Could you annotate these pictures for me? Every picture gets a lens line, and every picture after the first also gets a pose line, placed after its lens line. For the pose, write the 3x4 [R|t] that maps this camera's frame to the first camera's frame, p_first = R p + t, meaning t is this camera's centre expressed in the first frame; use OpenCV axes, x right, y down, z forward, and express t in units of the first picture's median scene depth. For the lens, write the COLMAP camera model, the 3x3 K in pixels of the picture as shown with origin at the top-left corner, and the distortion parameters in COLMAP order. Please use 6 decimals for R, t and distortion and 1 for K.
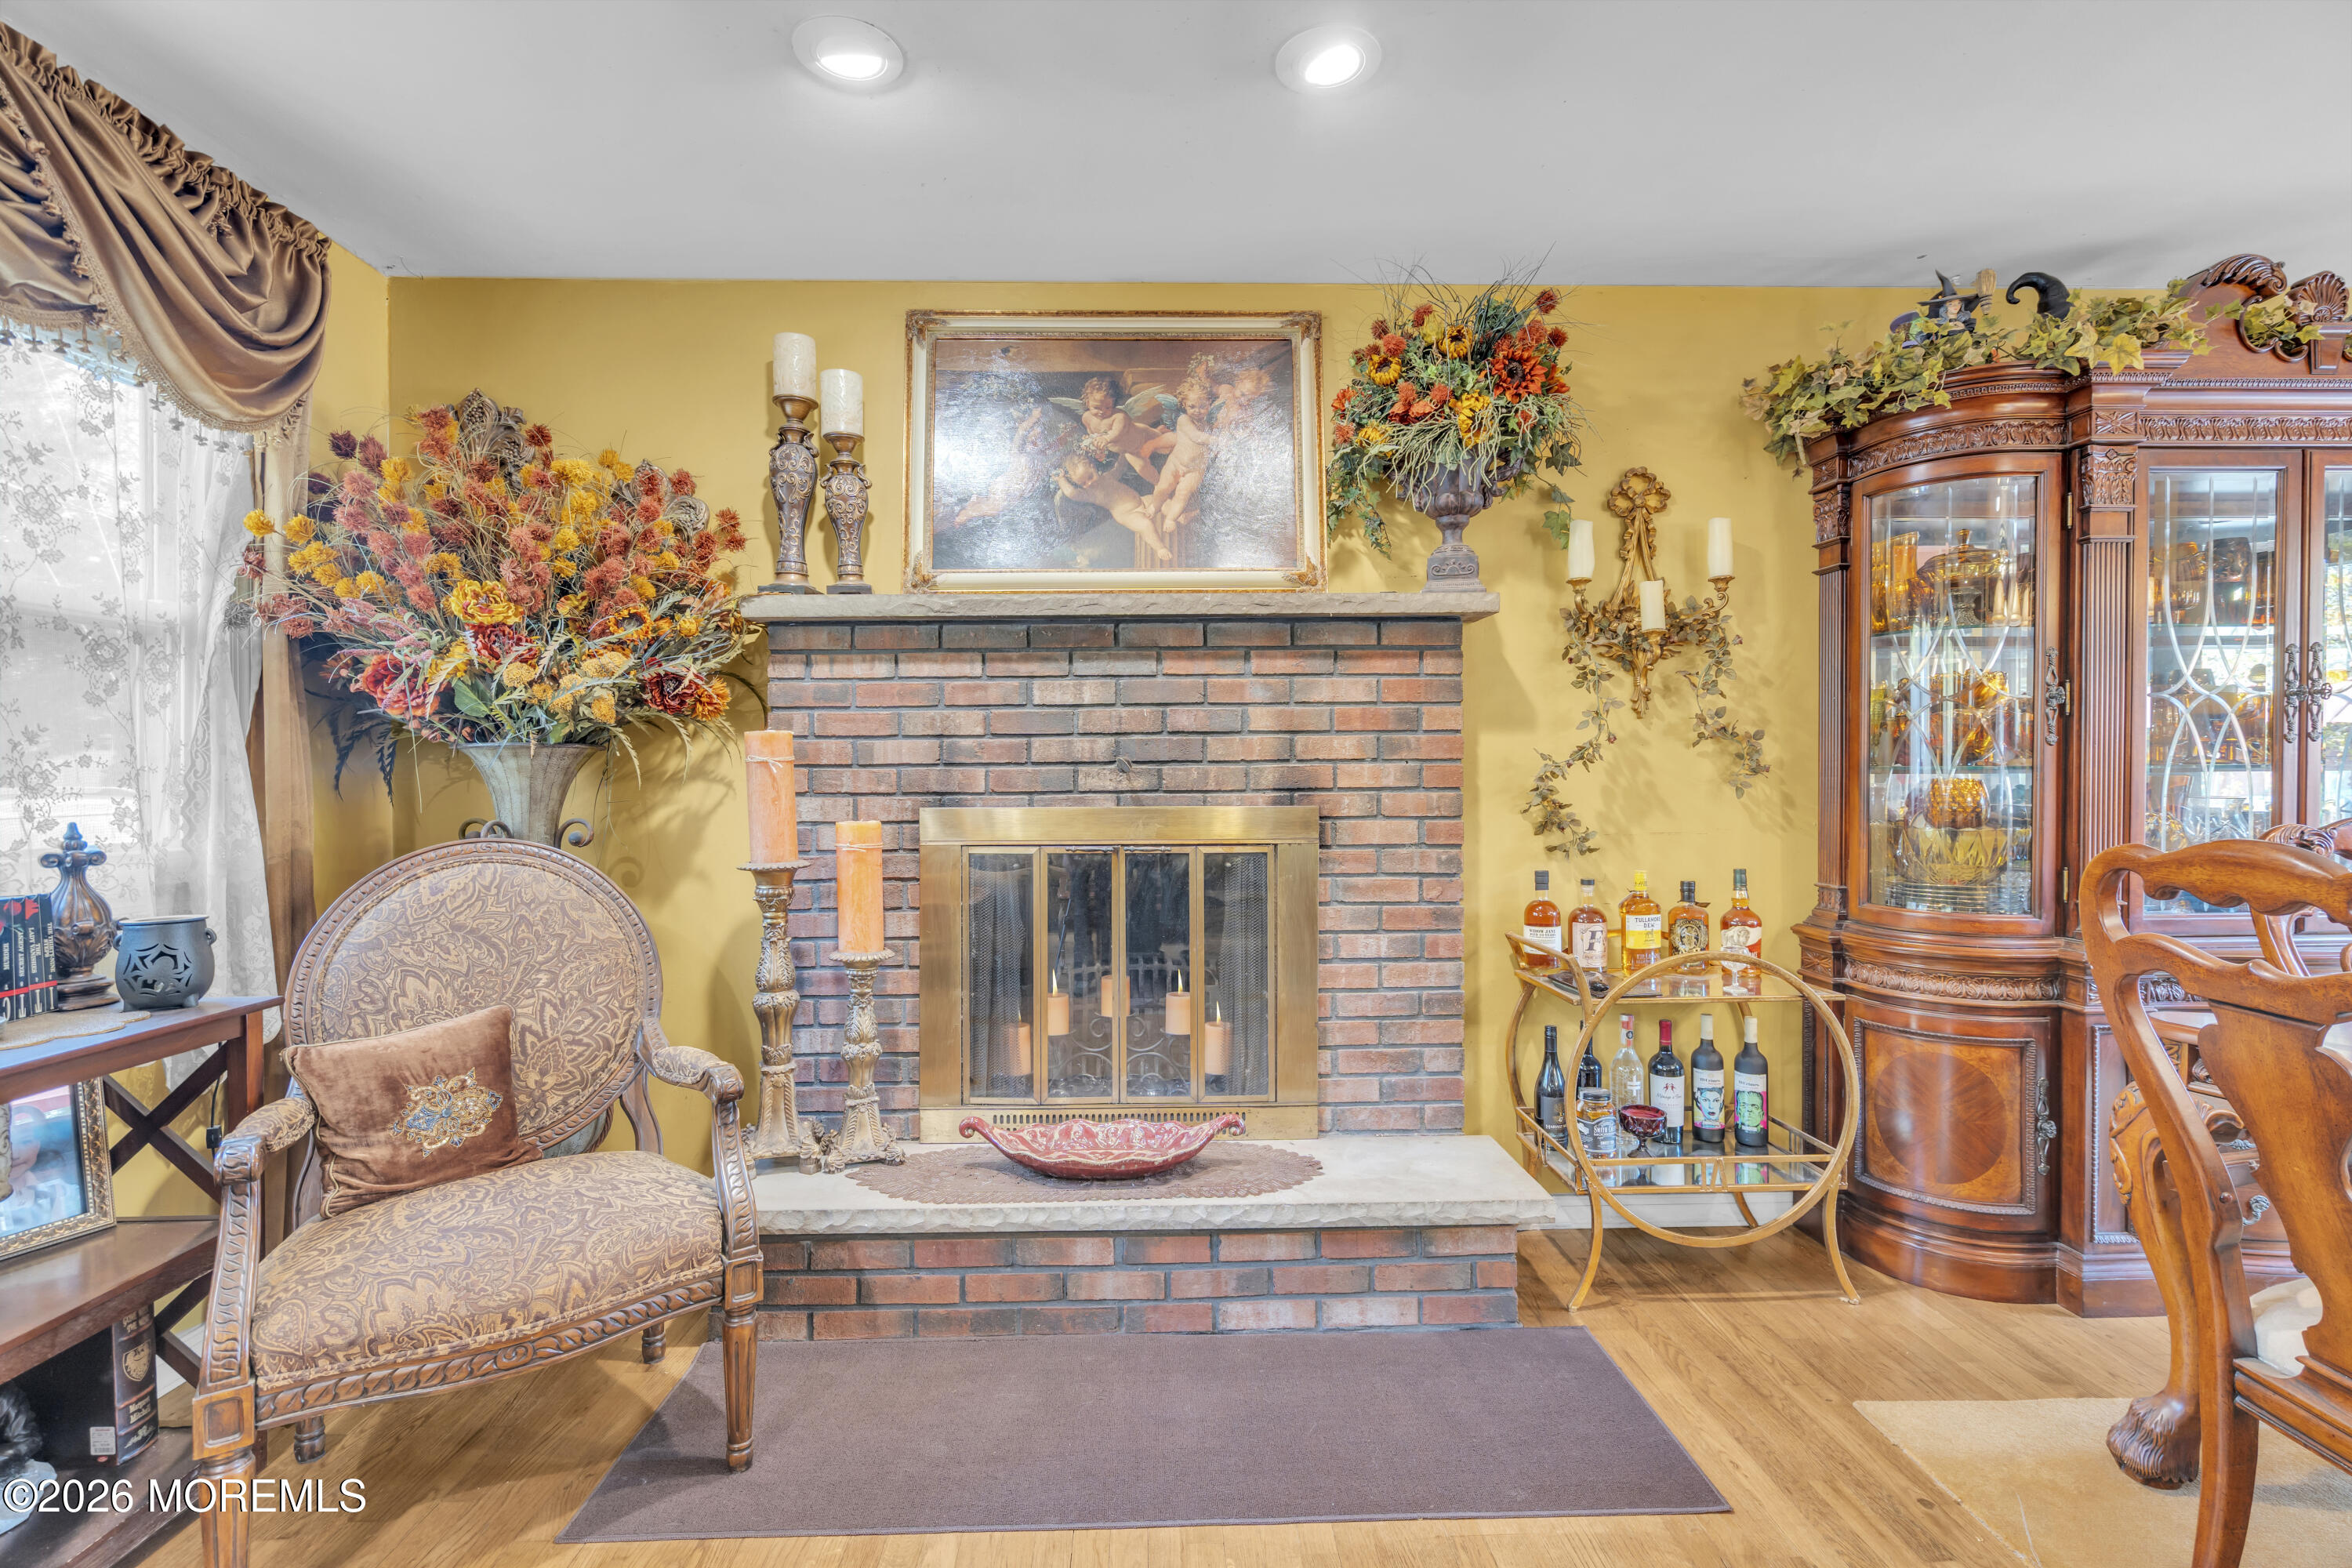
lens RADIAL K [[1072.1, 0, 1176.0], [0, 1072.1, 784.0], [0, 0, 1]] dist [-0.003407, 0.000254]
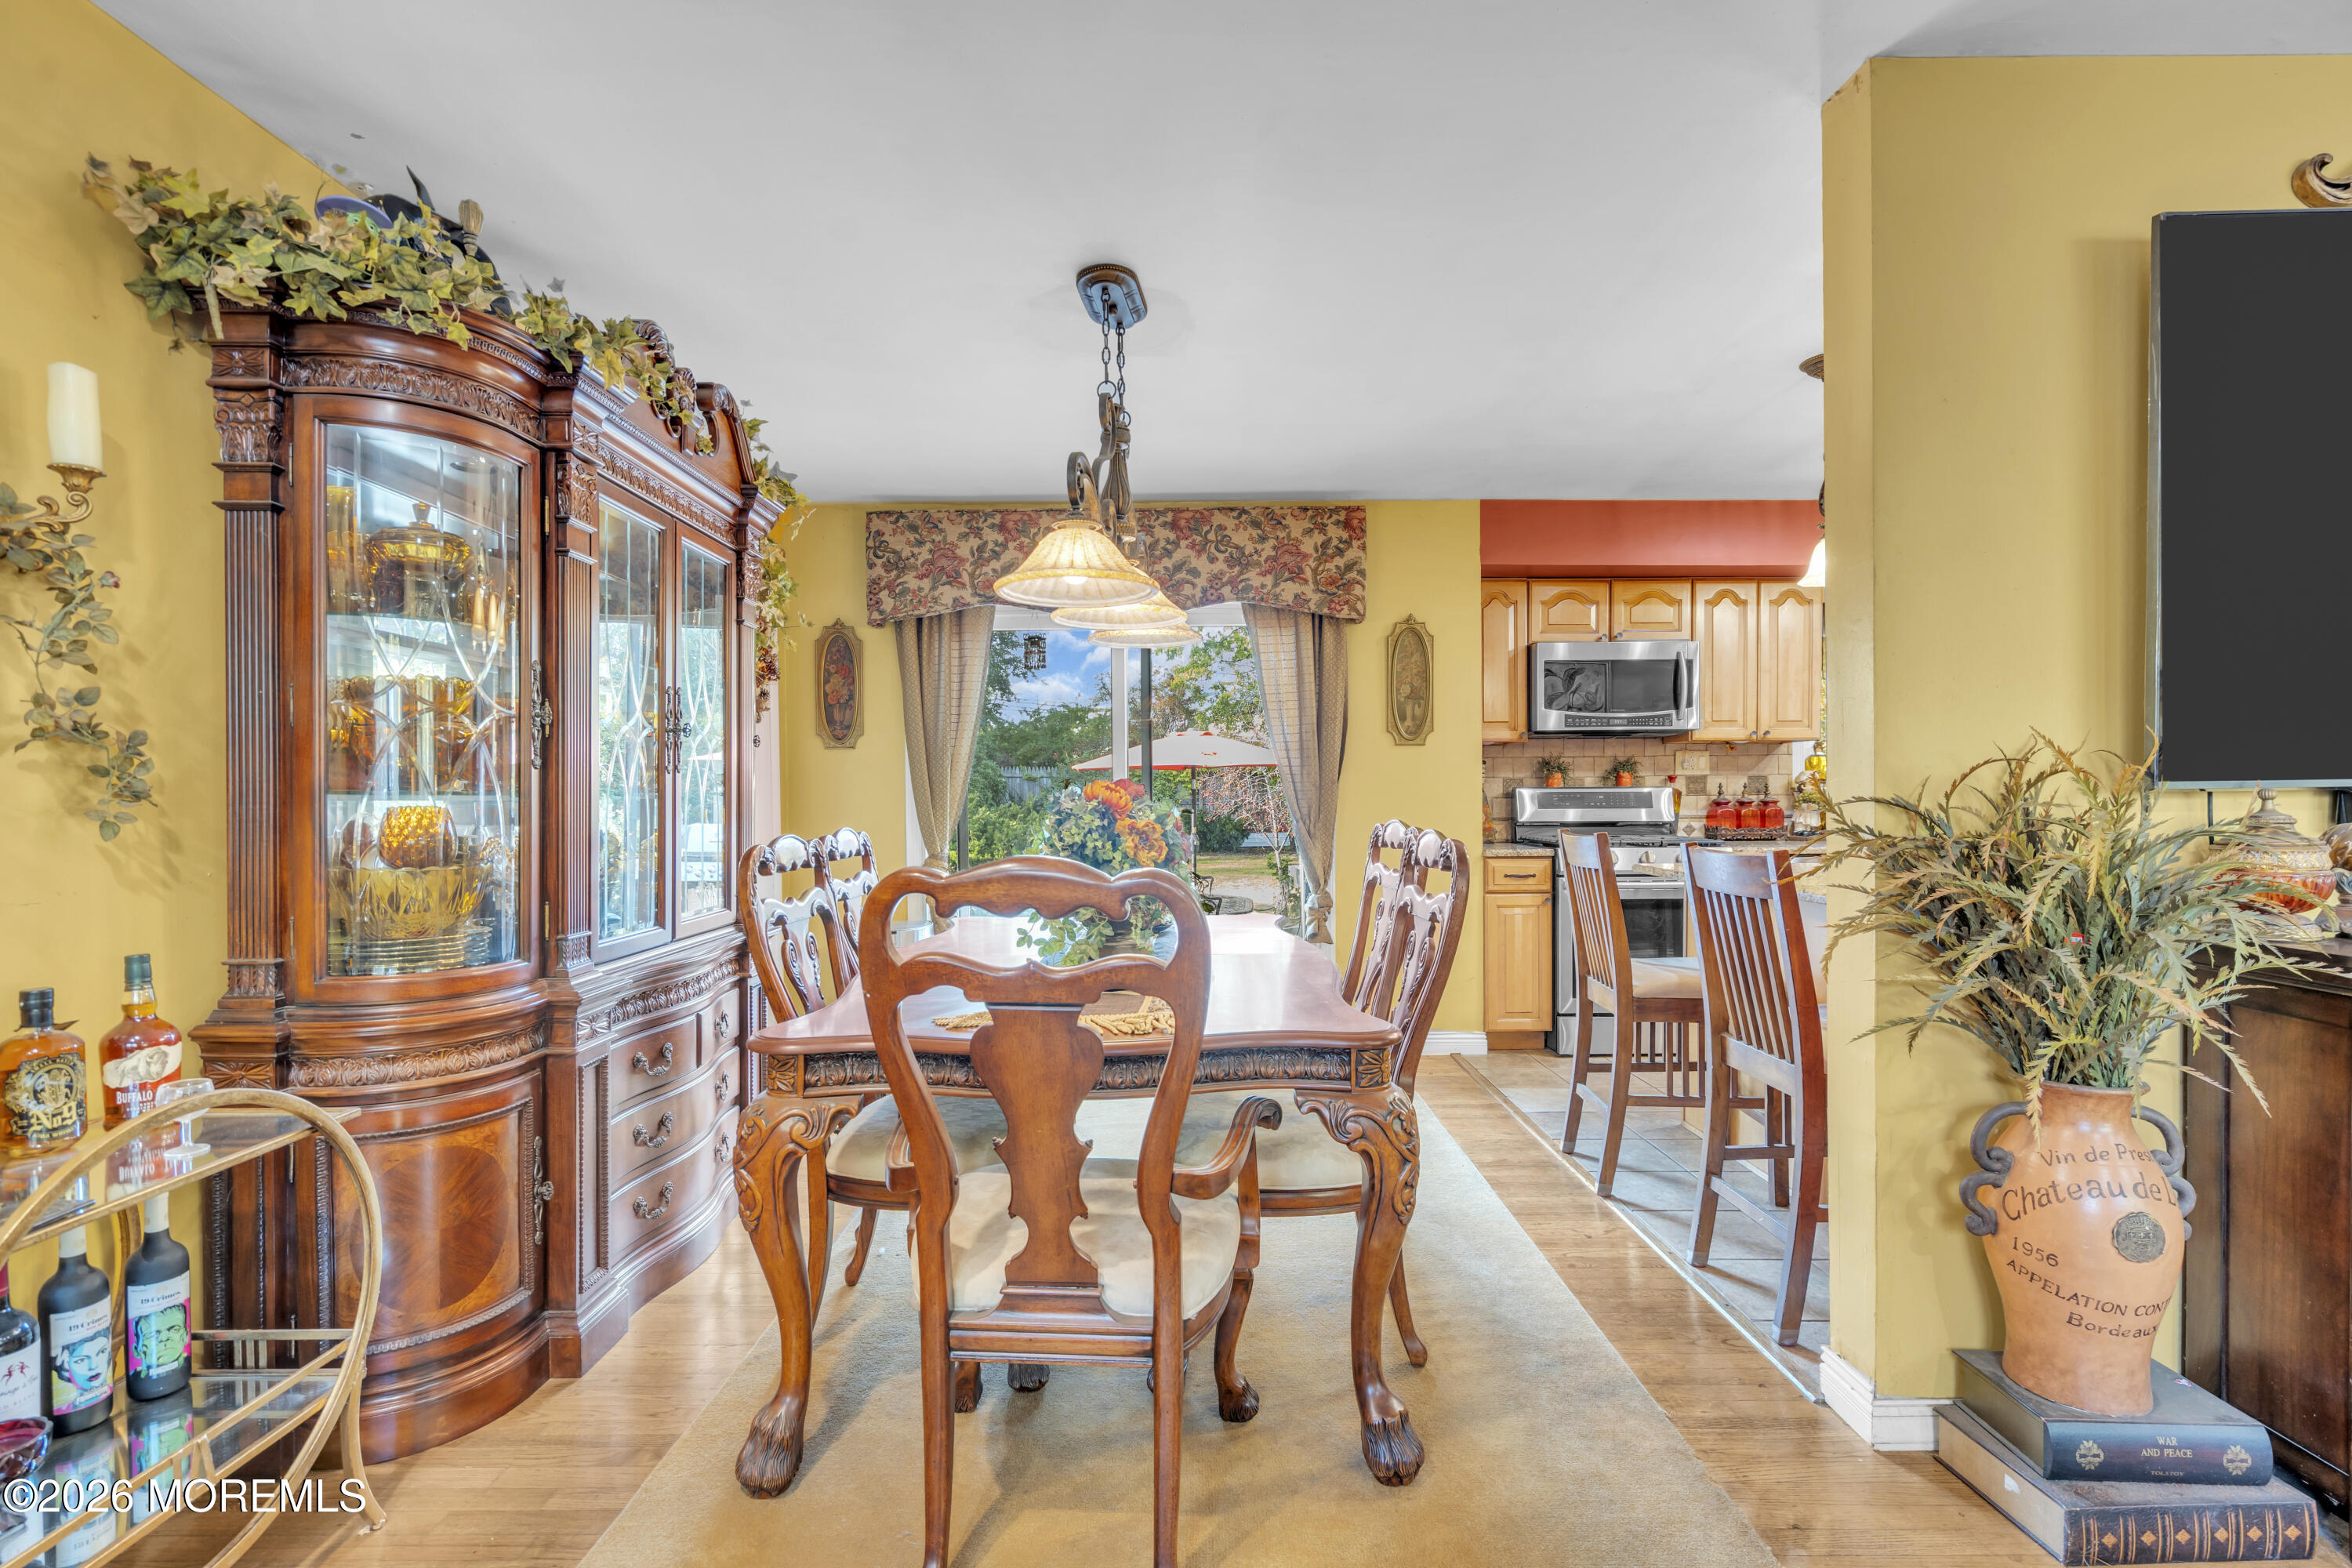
lens RADIAL K [[1075.7, 0, 1170.3], [0, 1075.7, 806.6], [0, 0, 1]] dist [0.000303, 0.000215]
pose [[0.034823, -0.004044, 0.999385, -0.067628], [0.011431, 0.999928, 0.003648, -0.001005], [-0.999328, 0.011297, 0.034867, 0.388530]]
